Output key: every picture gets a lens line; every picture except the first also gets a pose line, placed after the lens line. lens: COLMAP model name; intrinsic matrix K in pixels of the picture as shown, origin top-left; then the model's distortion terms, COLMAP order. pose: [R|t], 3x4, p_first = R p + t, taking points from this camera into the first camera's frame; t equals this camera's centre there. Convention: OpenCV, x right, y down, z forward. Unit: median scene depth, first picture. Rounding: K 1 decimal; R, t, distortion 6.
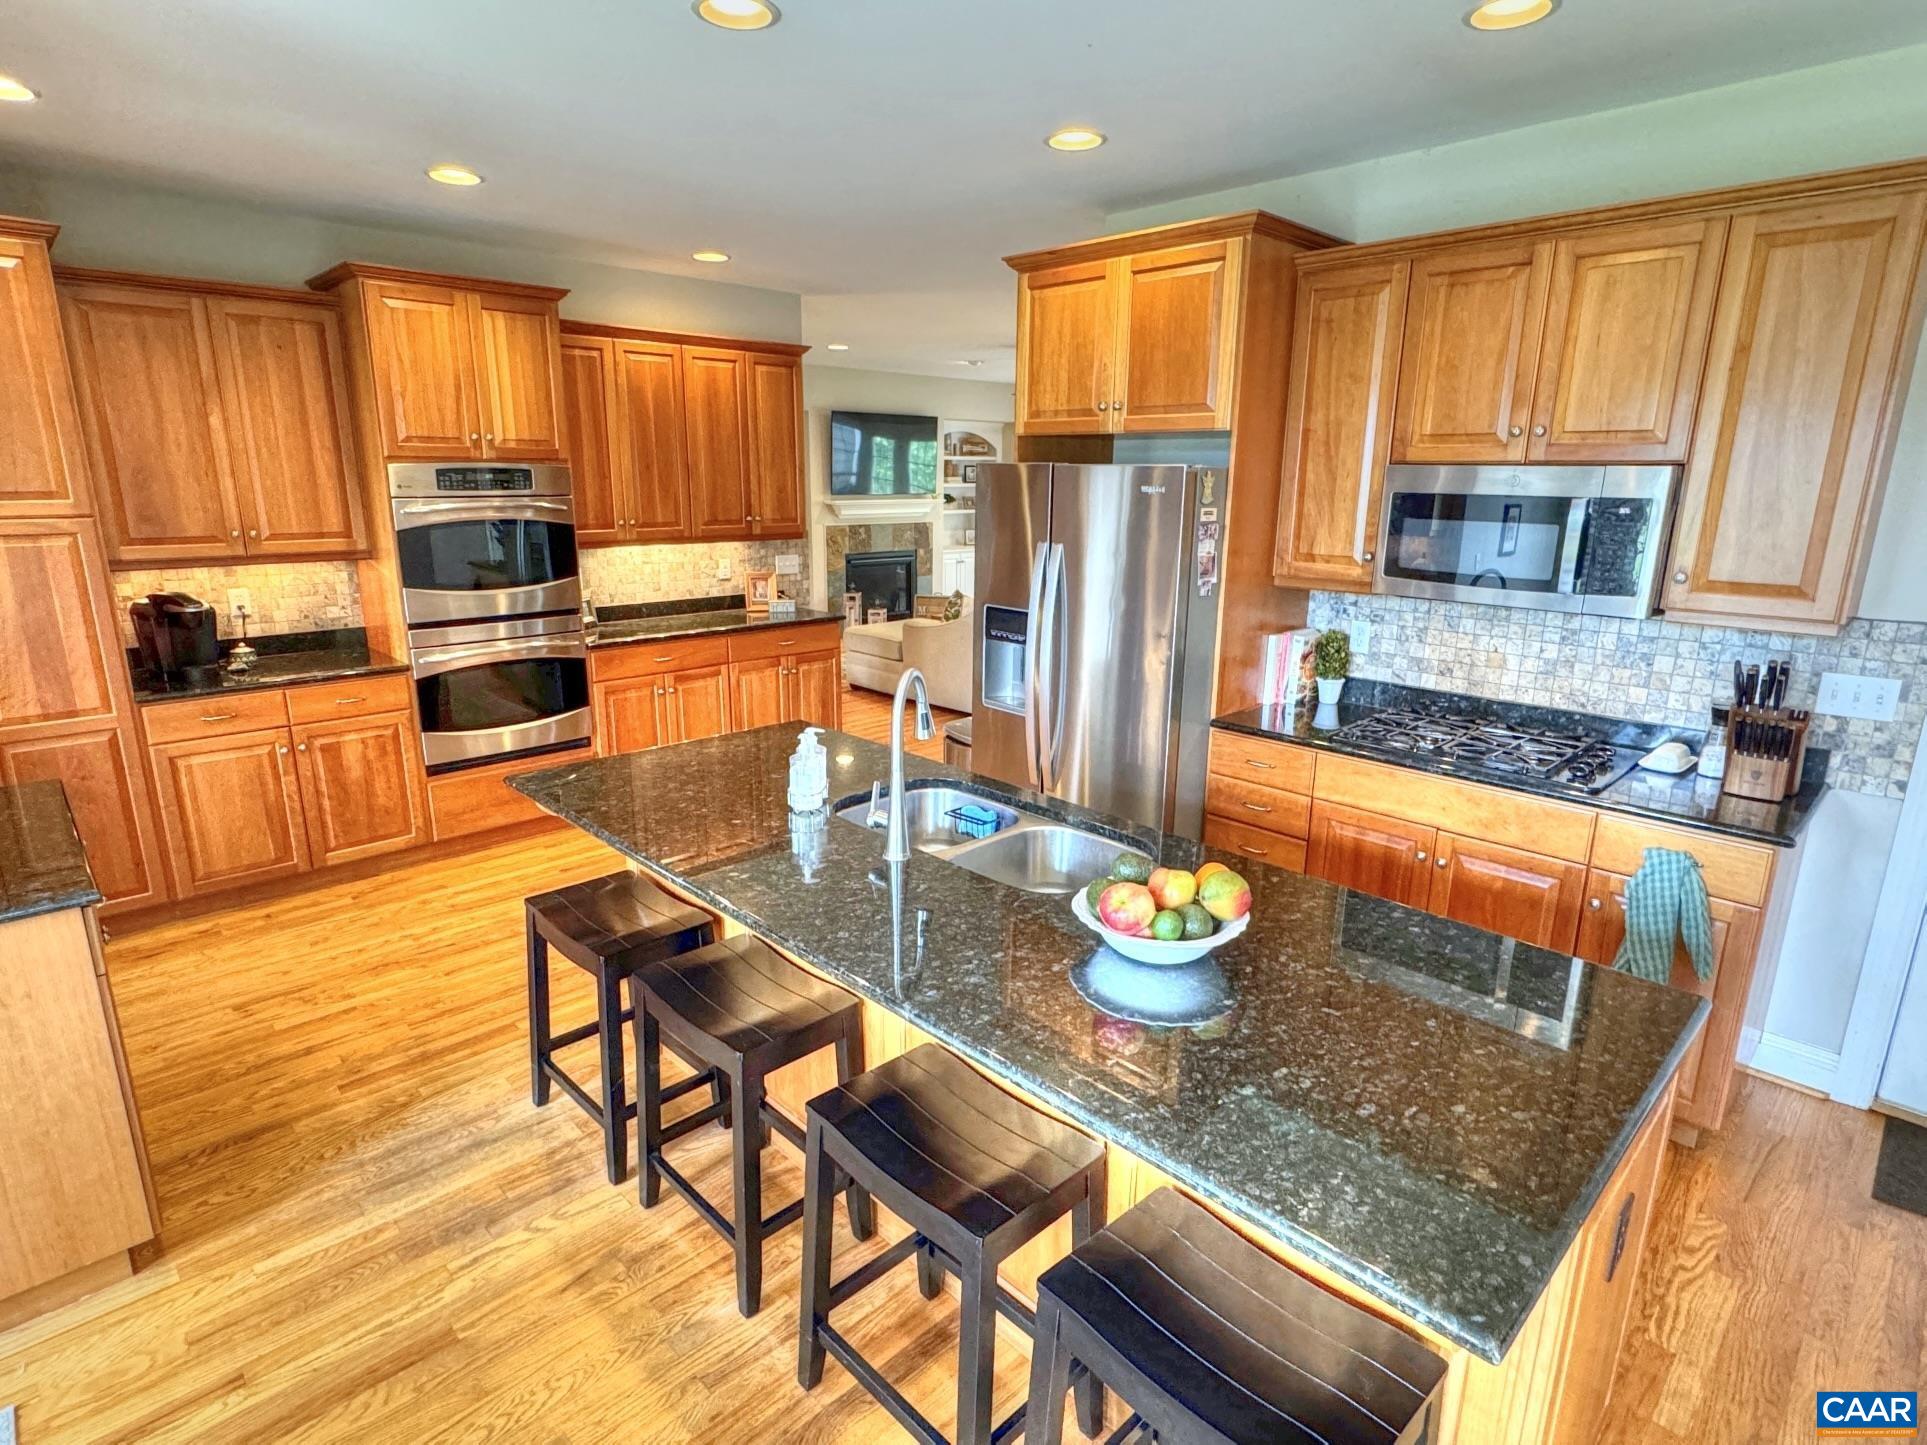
lens RADIAL K [[988.5, 0, 956.8], [0, 988.5, 717.9], [0, 0, 1]] dist [-0.008021, 0.000445]
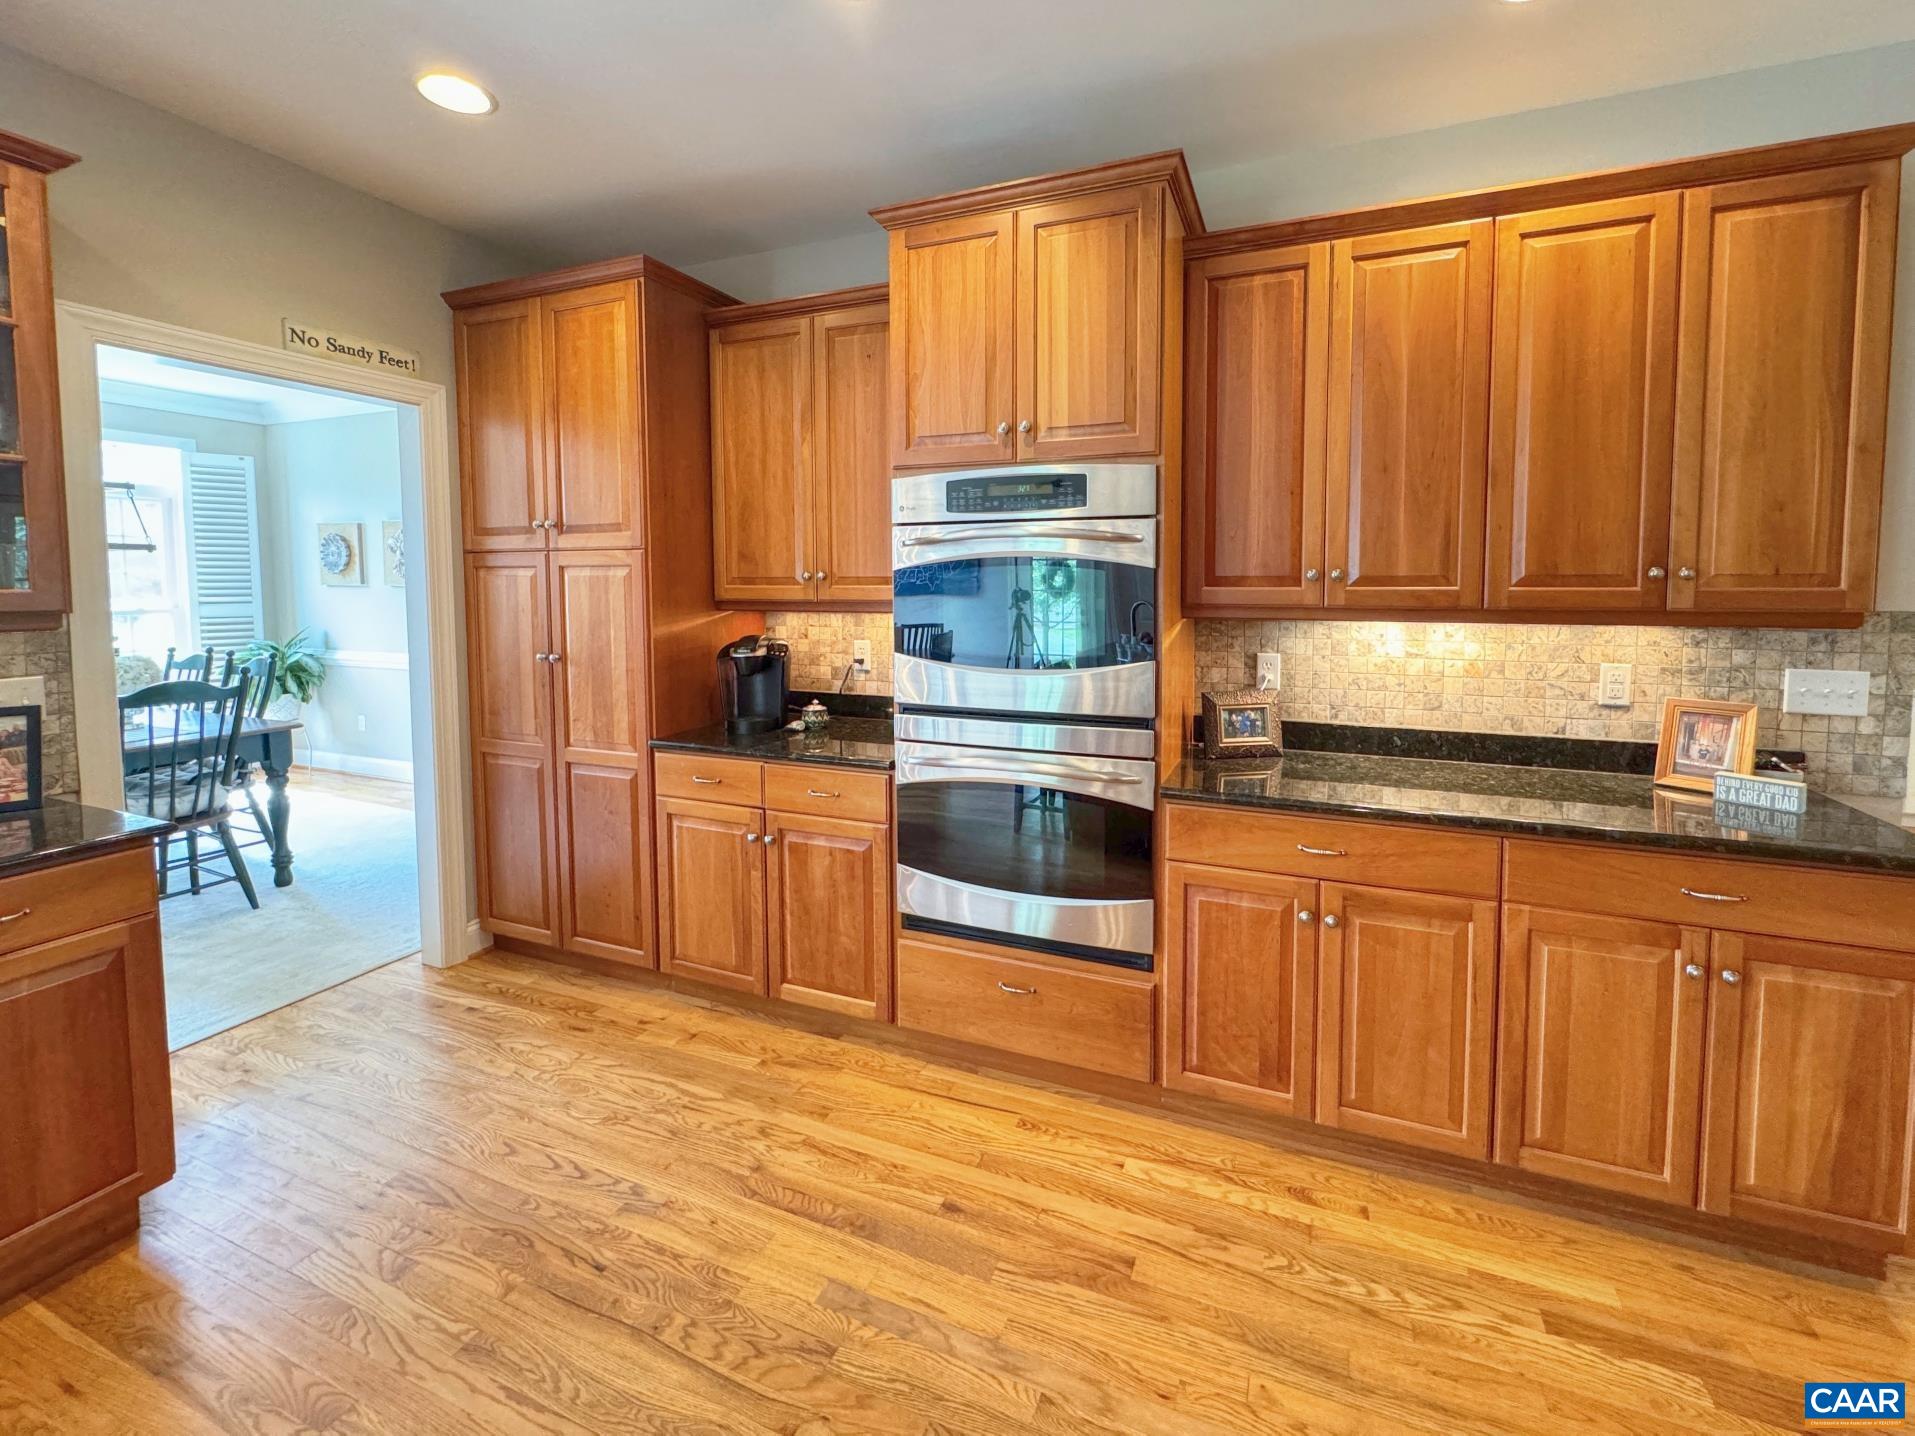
lens RADIAL K [[803.9, 0, 996.7], [0, 803.9, 623.7], [0, 0, 1]] dist [-0.005920, 0.001179]
pose [[0.409508, 0.040265, -0.911417, -0.017470], [-0.215355, 0.975059, -0.053685, -0.154892], [0.886524, 0.218262, 0.407966, 0.940352]]
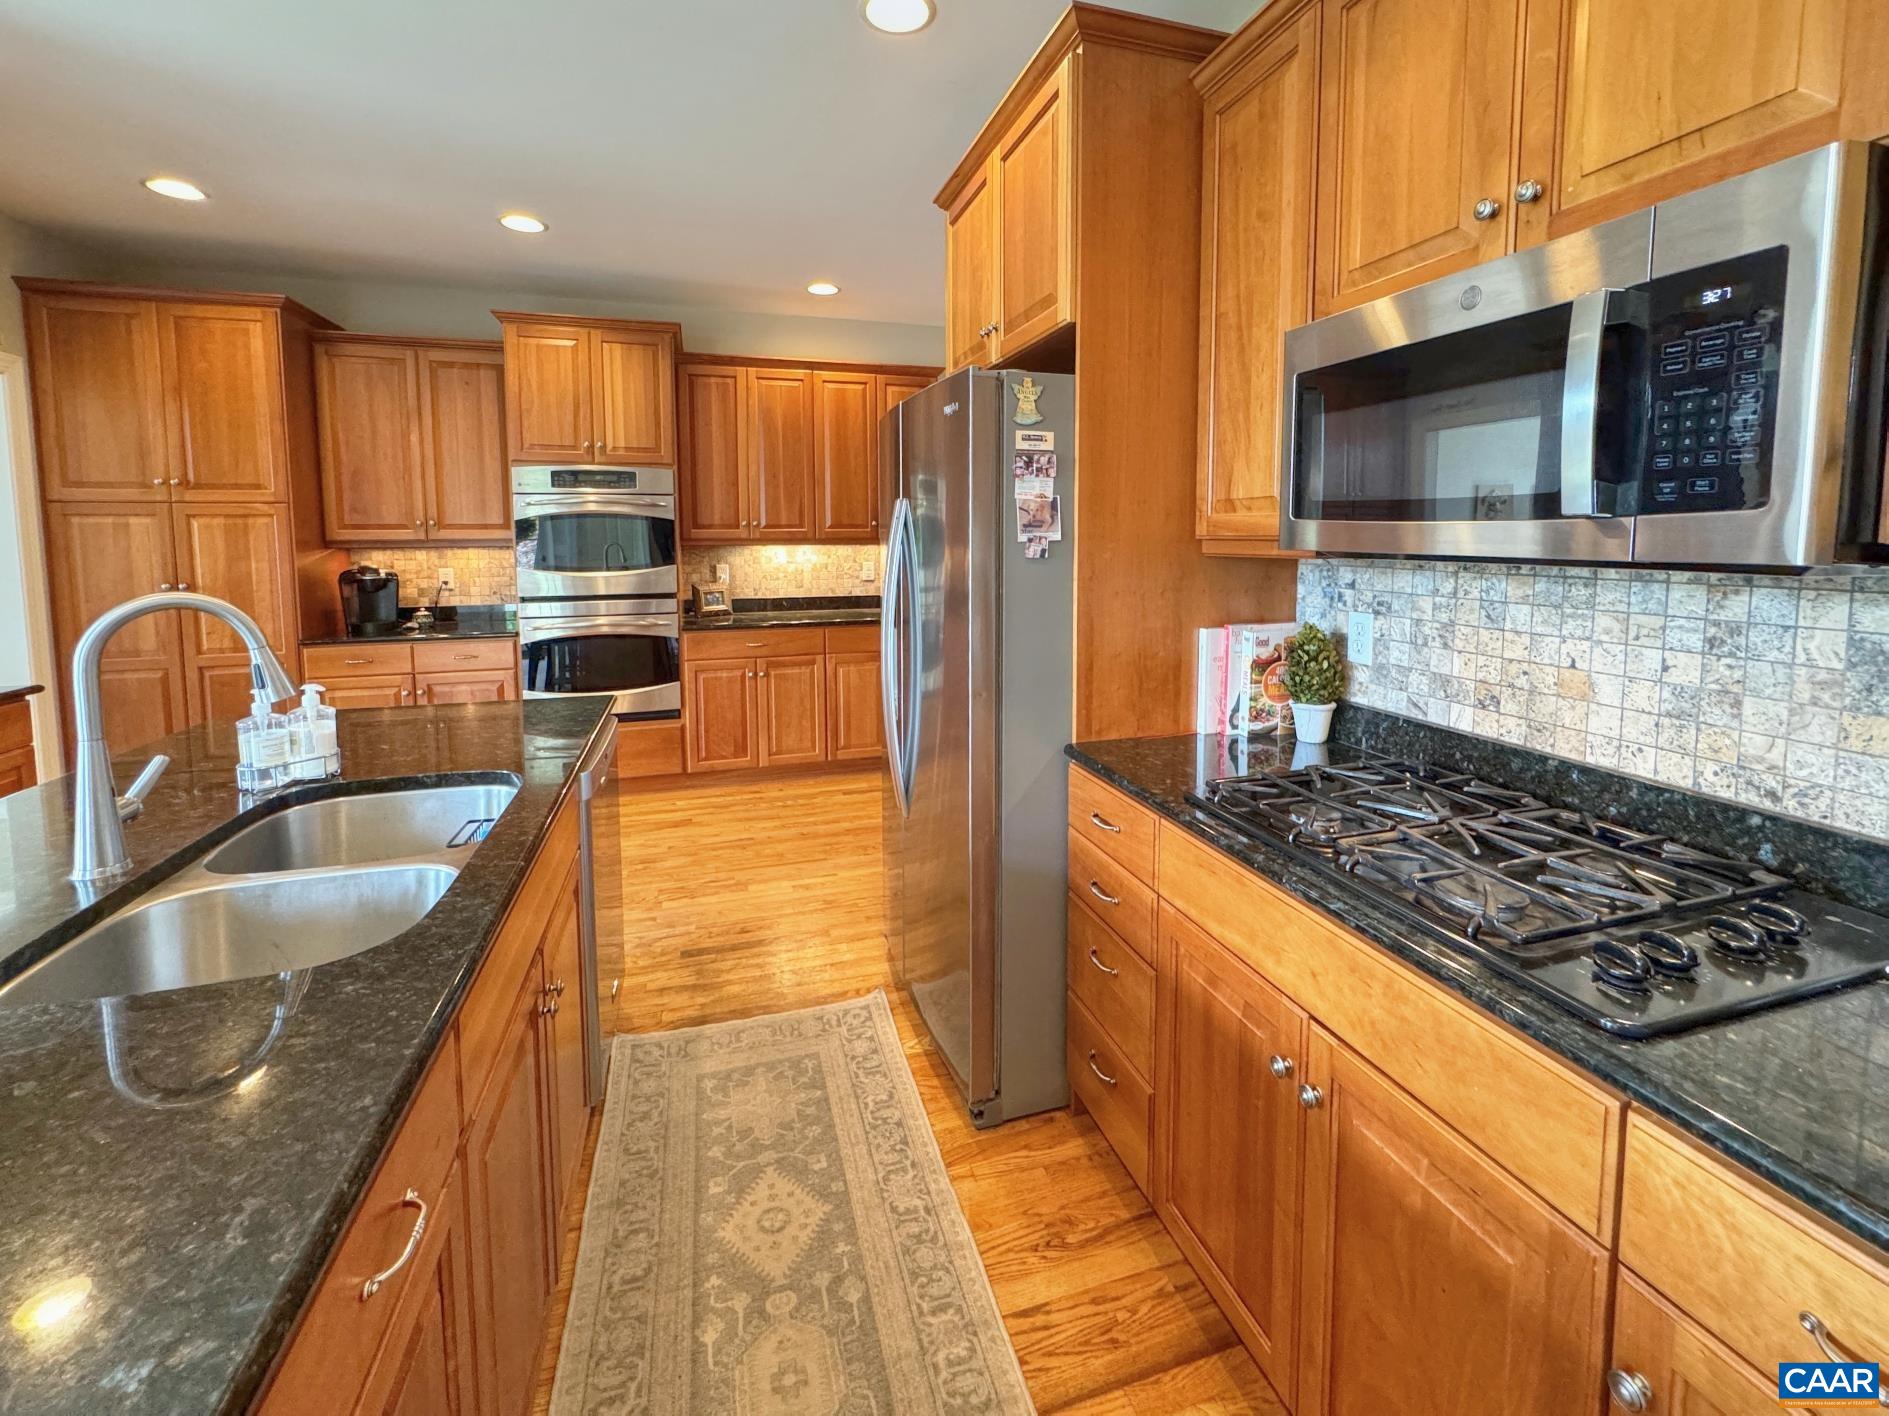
lens RADIAL K [[793.0, 0, 955.5], [0, 793.0, 597.0], [0, 0, 1]] dist [-0.005920, 0.001179]
pose [[0.892876, 0.023130, -0.449708, 0.399544], [-0.096765, 0.985205, -0.141449, -0.012722], [0.439783, 0.169813, 0.881904, 0.442075]]
